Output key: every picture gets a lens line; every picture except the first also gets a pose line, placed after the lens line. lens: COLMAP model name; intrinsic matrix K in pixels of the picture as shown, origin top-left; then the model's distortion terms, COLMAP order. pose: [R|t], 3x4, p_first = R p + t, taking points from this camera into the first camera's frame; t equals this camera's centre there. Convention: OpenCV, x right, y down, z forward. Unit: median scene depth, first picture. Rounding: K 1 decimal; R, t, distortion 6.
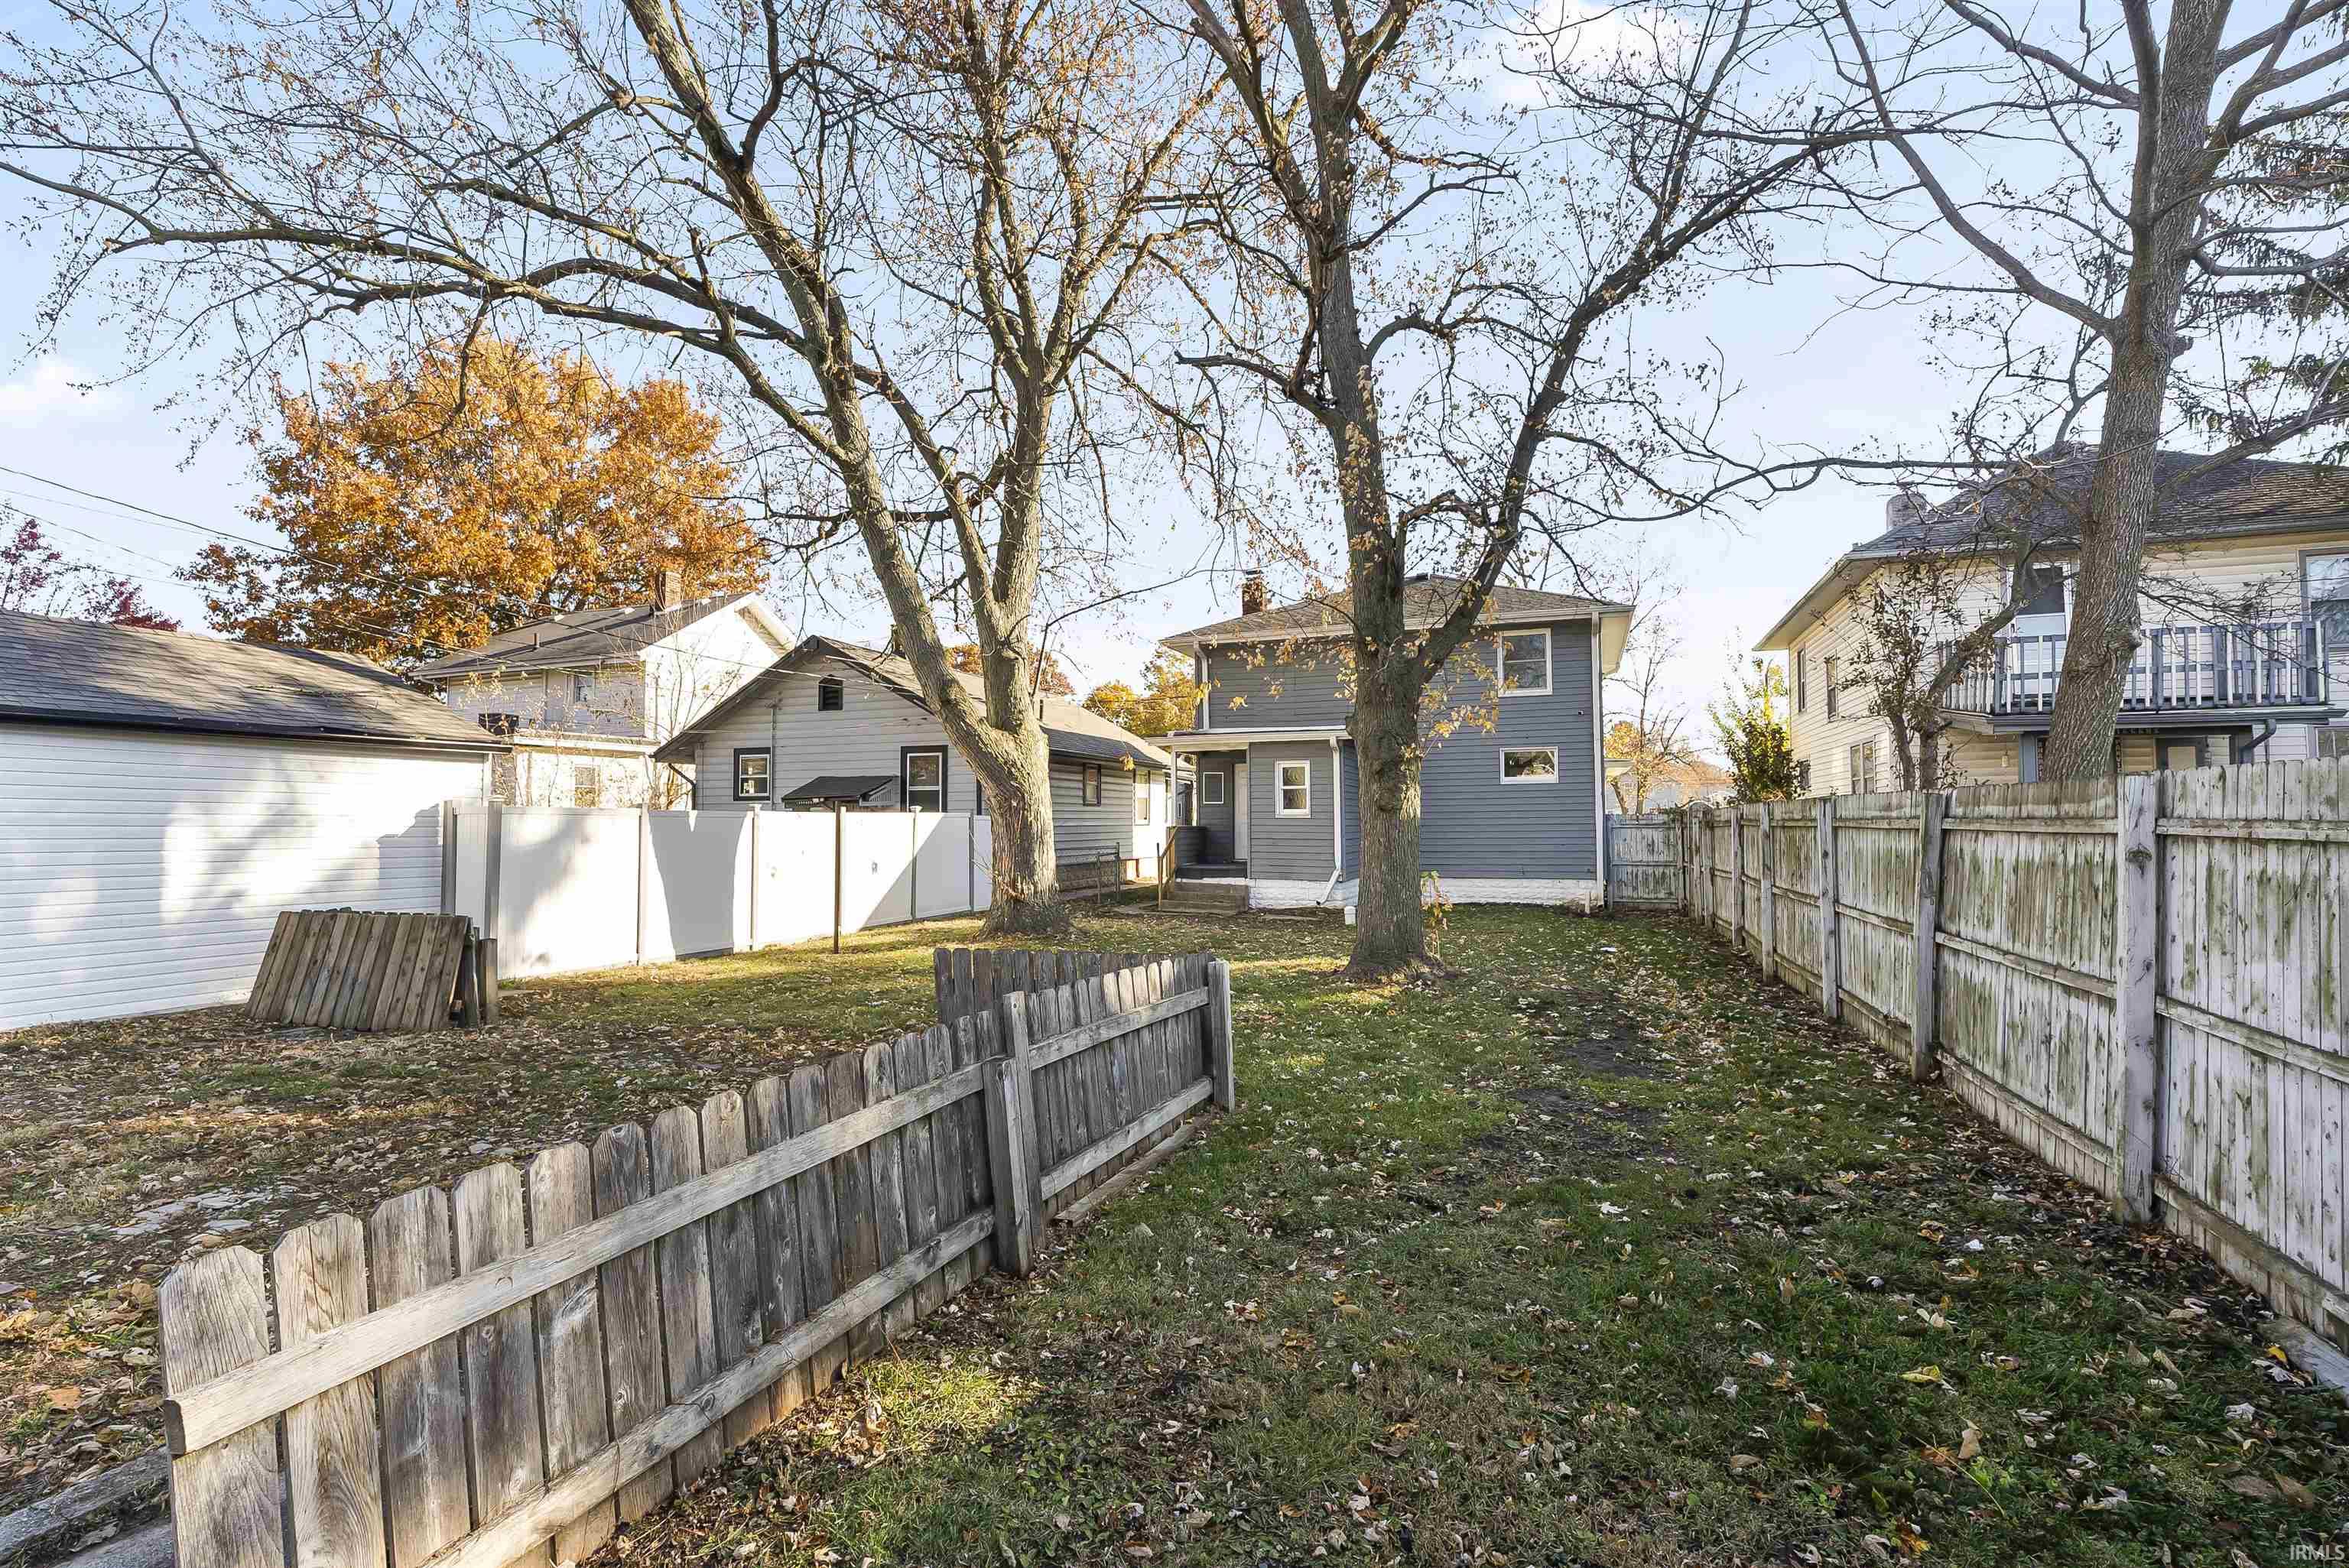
lens RADIAL K [[1046.8, 0, 1176.9], [0, 1046.8, 809.3], [0, 0, 1]] dist [-0.009802, 0.000136]
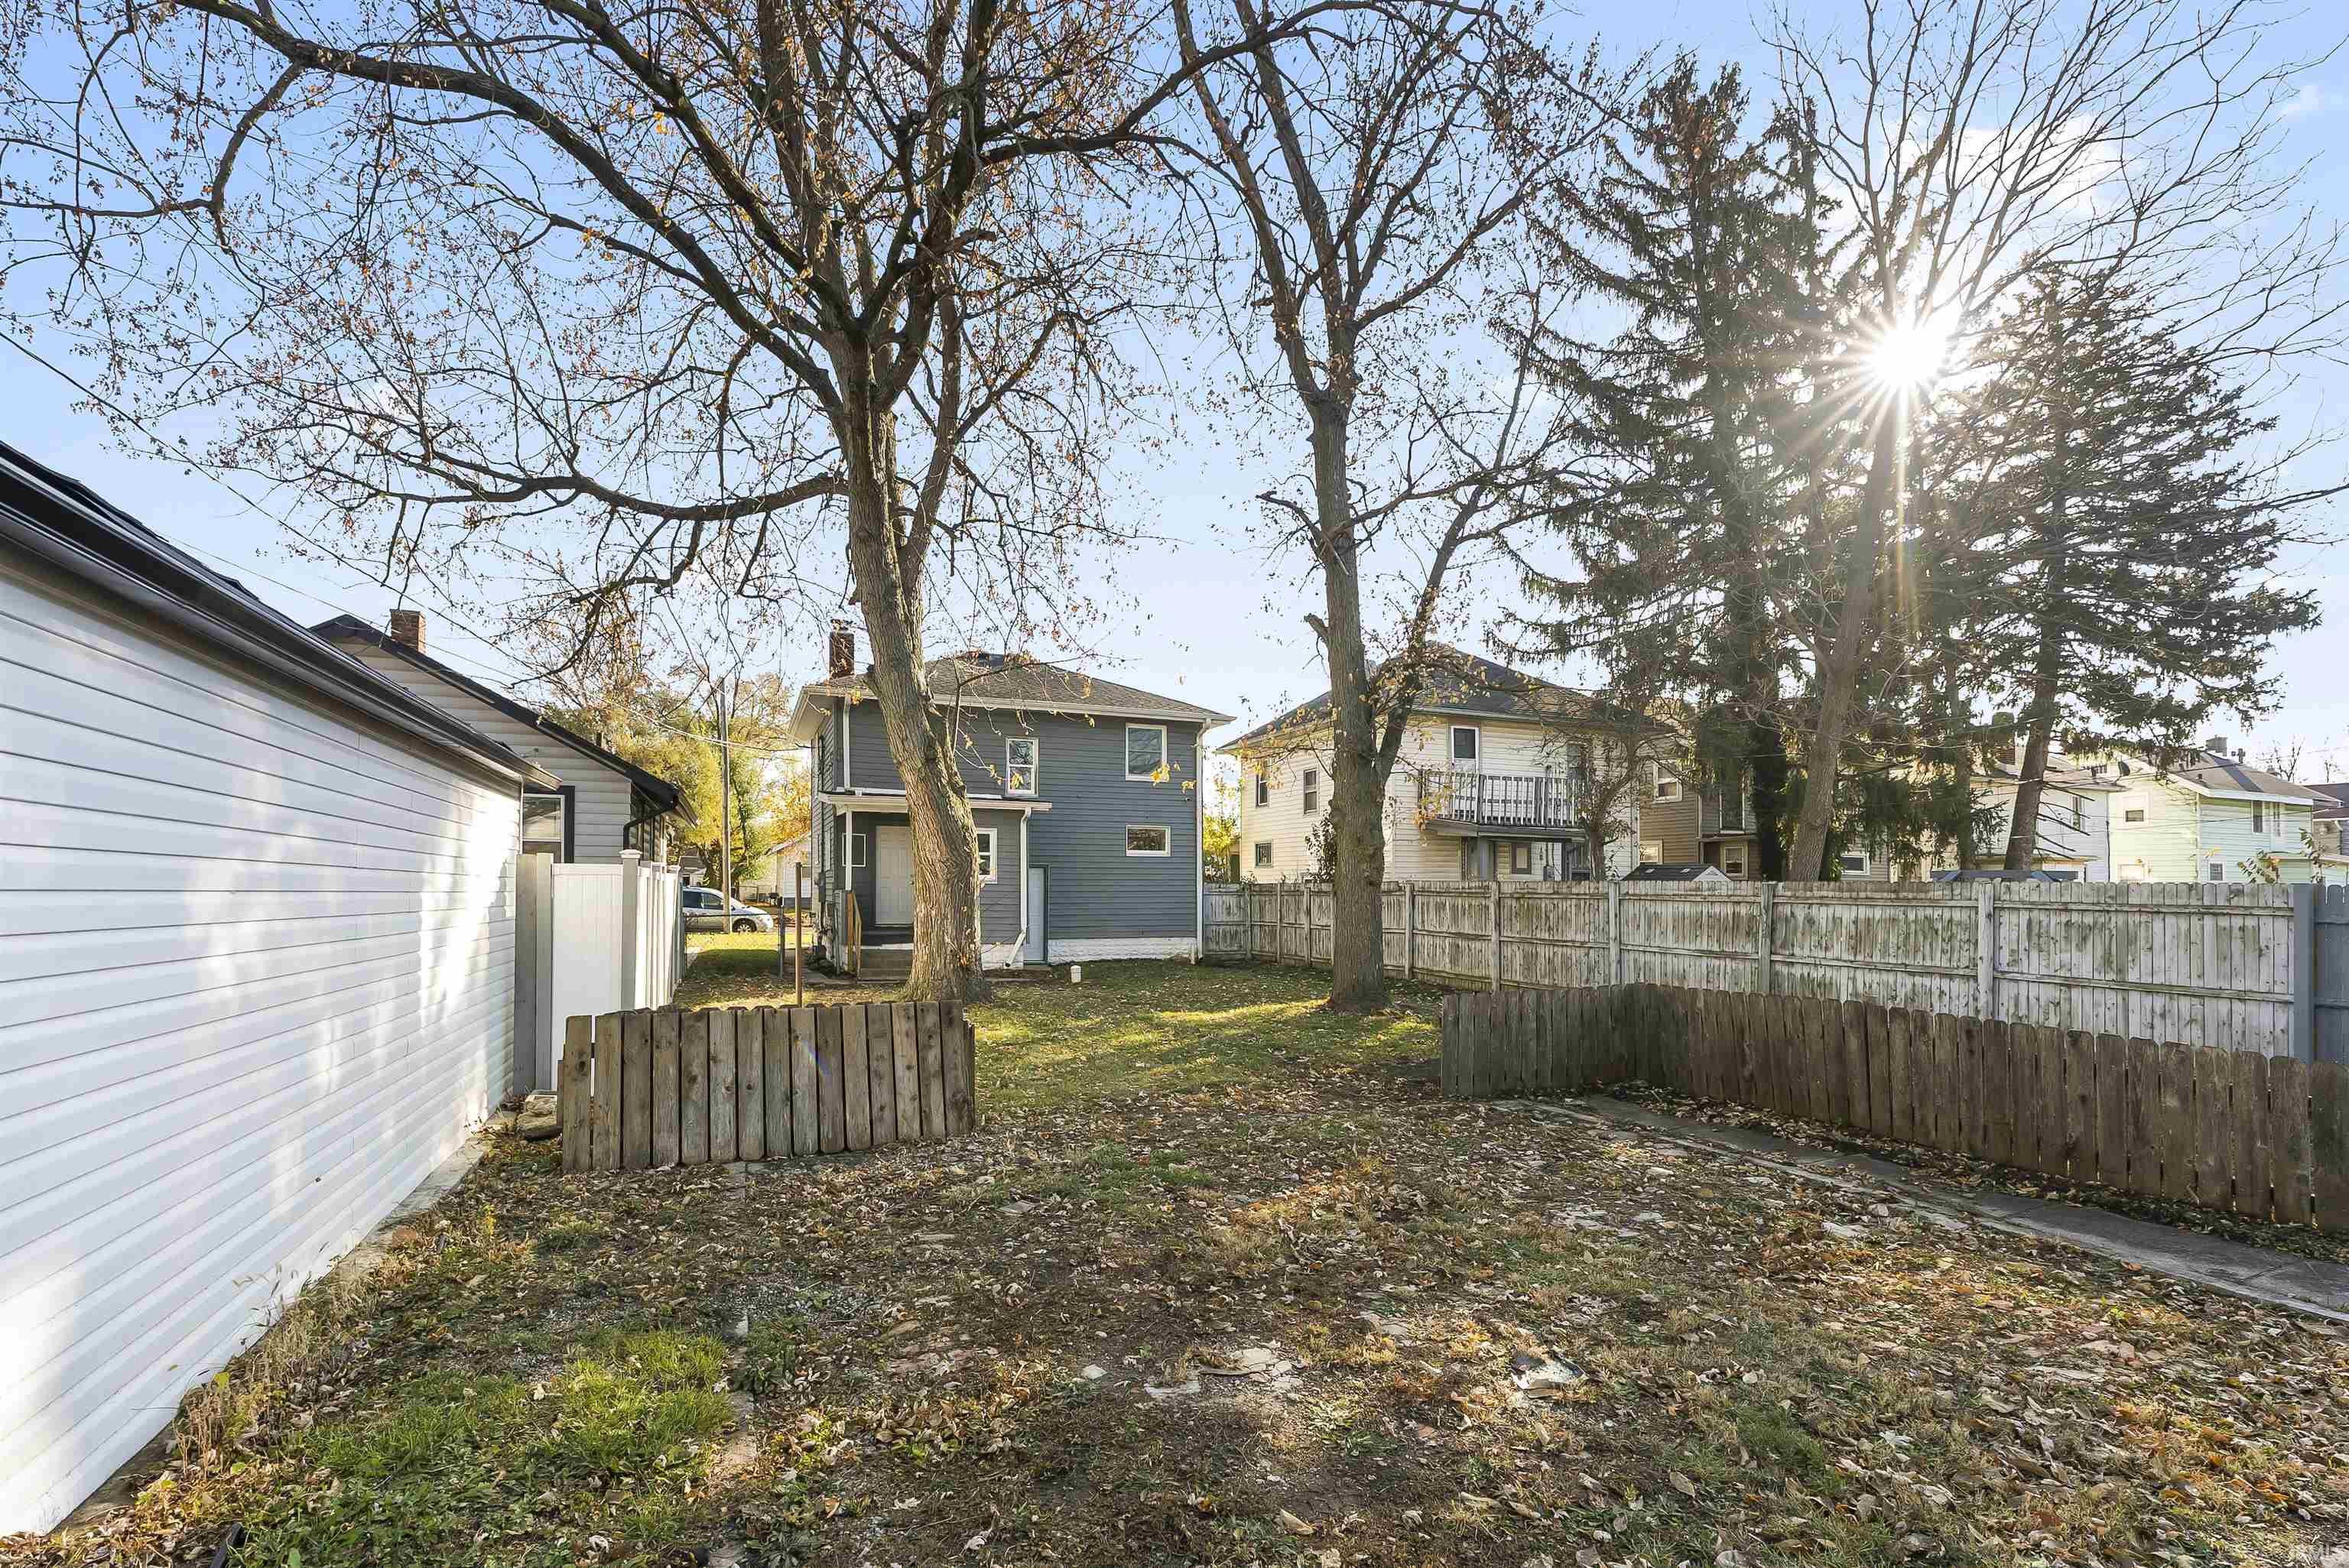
lens RADIAL K [[1089.9, 0, 1170.5], [0, 1089.9, 896.2], [0, 0, 1]] dist [-0.010970, 0.000446]
pose [[0.728008, 0.004101, 0.685557, -0.899459], [-0.021086, 0.999643, 0.016413, -0.001296], [-0.685244, -0.026404, 0.727834, 0.174348]]
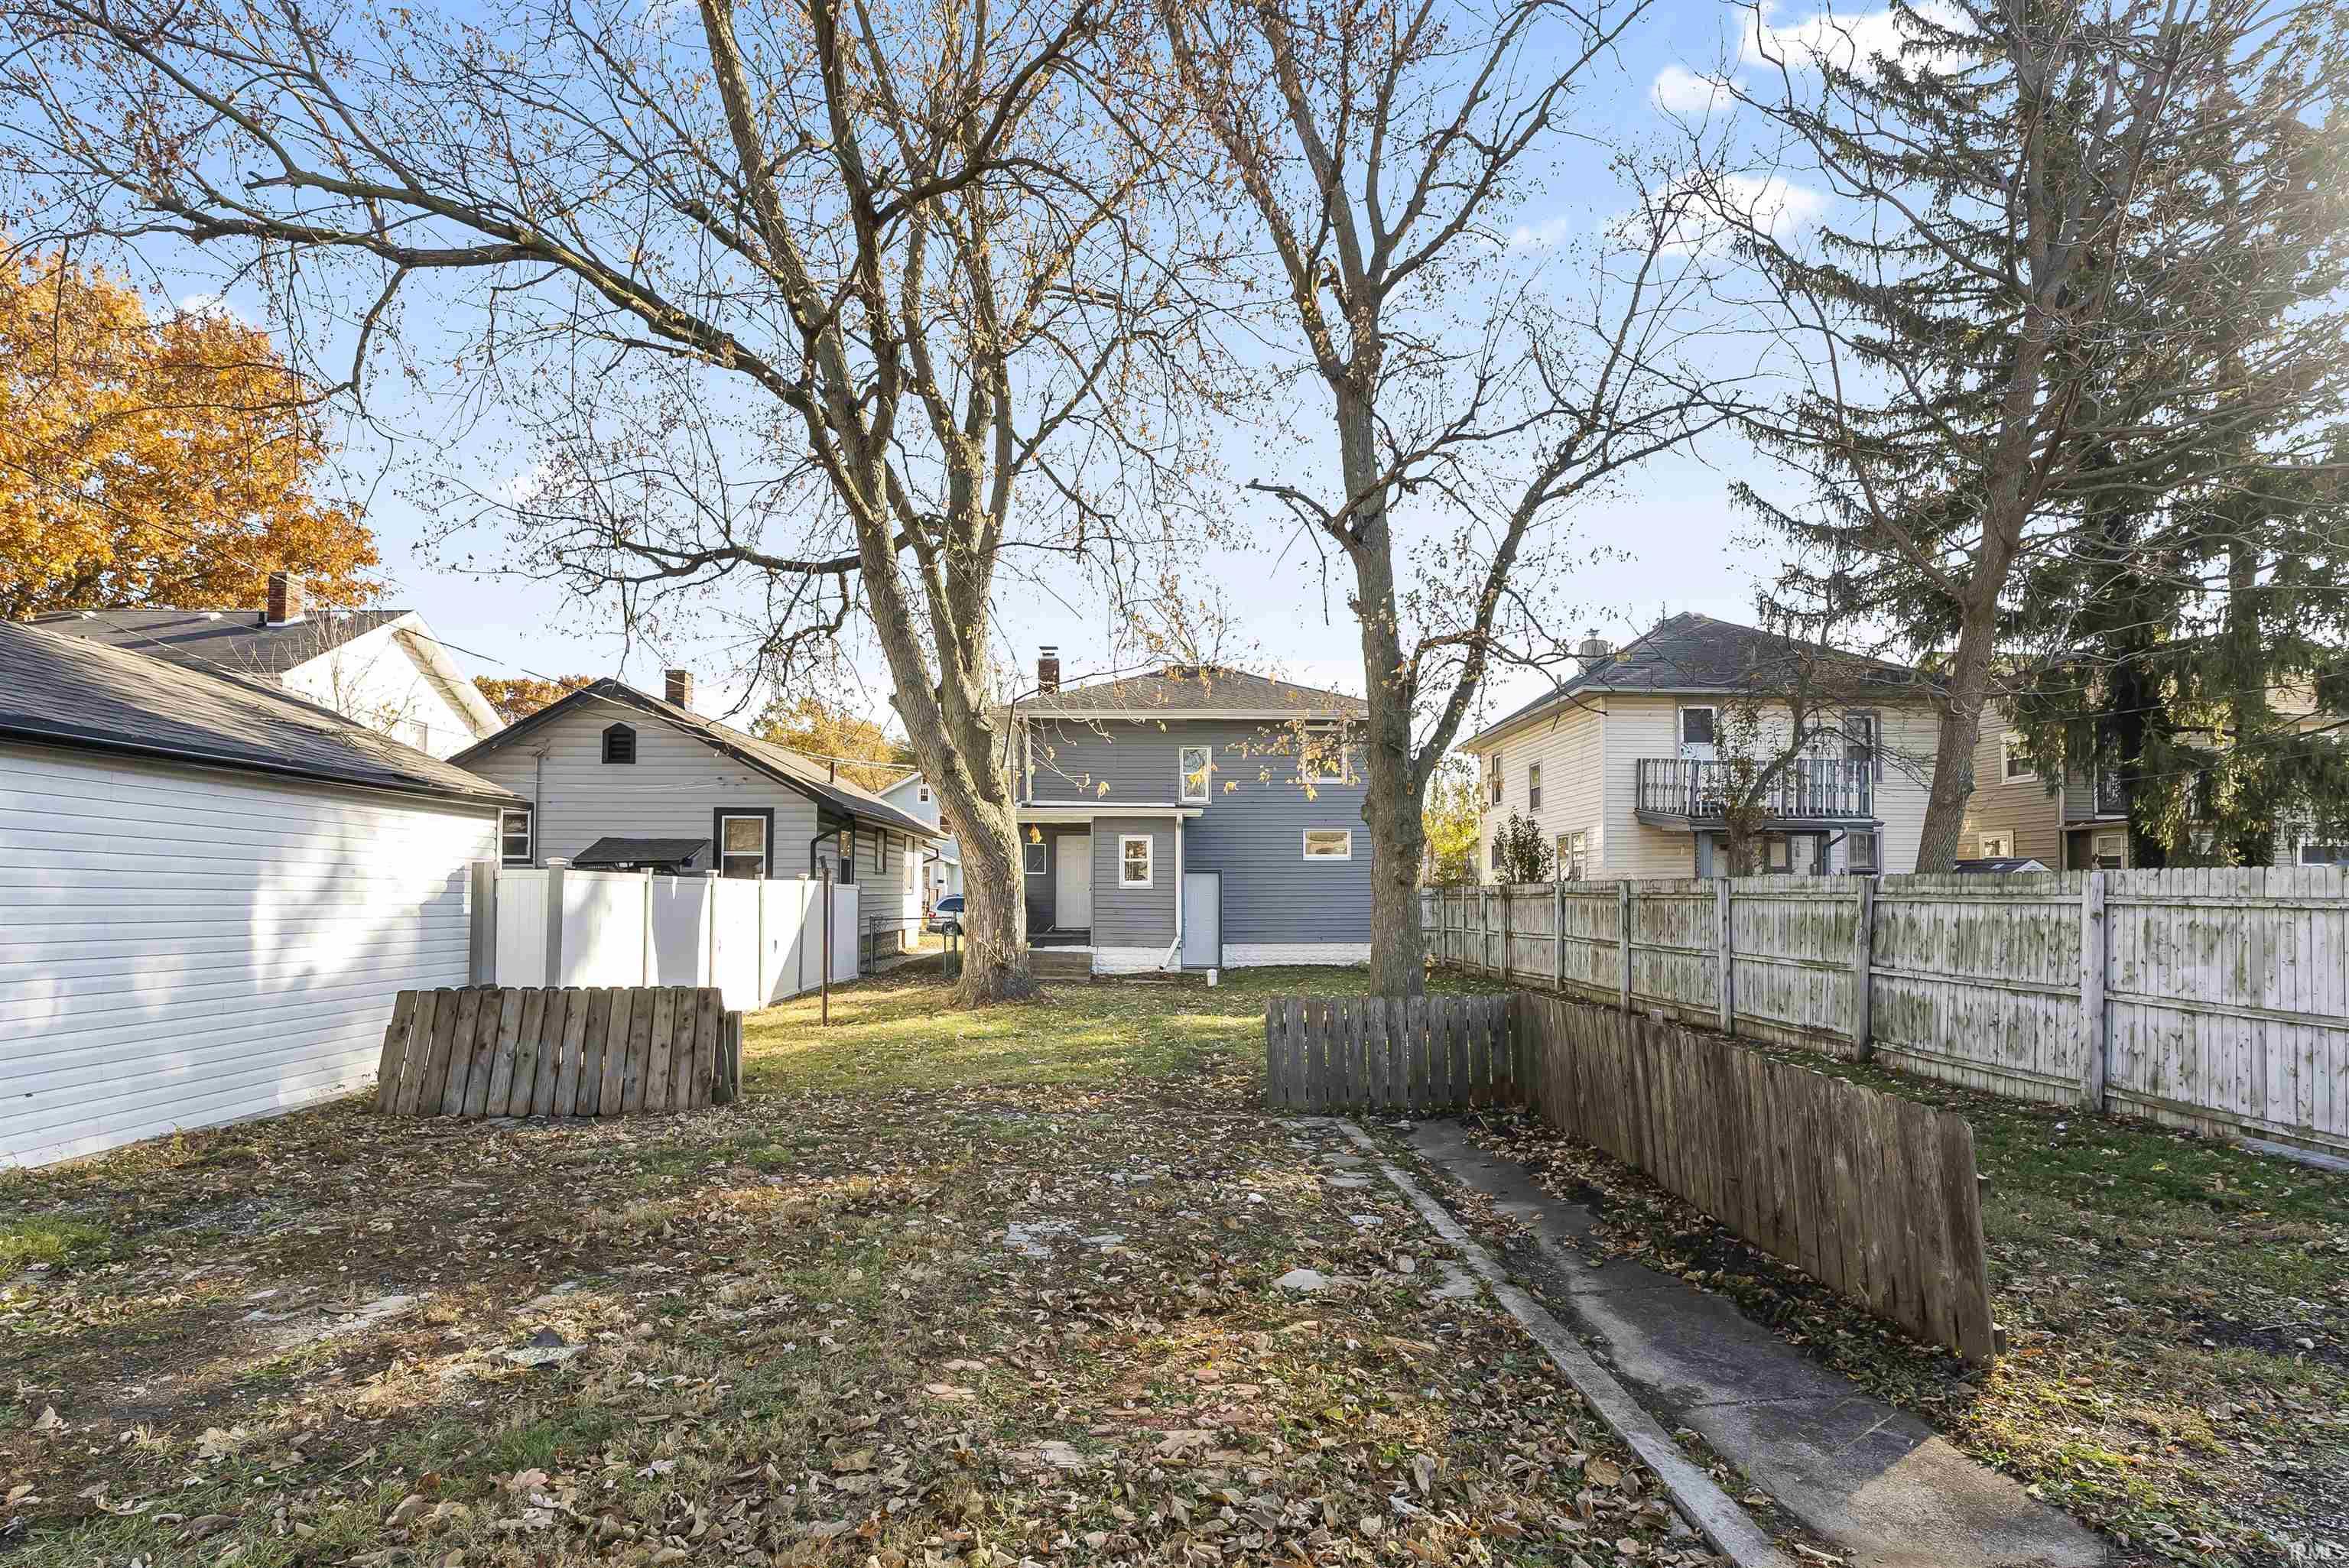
lens RADIAL K [[1081.3, 0, 1169.0], [0, 1081.3, 884.5], [0, 0, 1]] dist [-0.009996, 0.000576]
pose [[0.922609, 0.009352, 0.385623, -0.523459], [-0.011263, 0.999933, 0.002696, 0.001157], [-0.385571, -0.006831, 0.922653, -0.052138]]
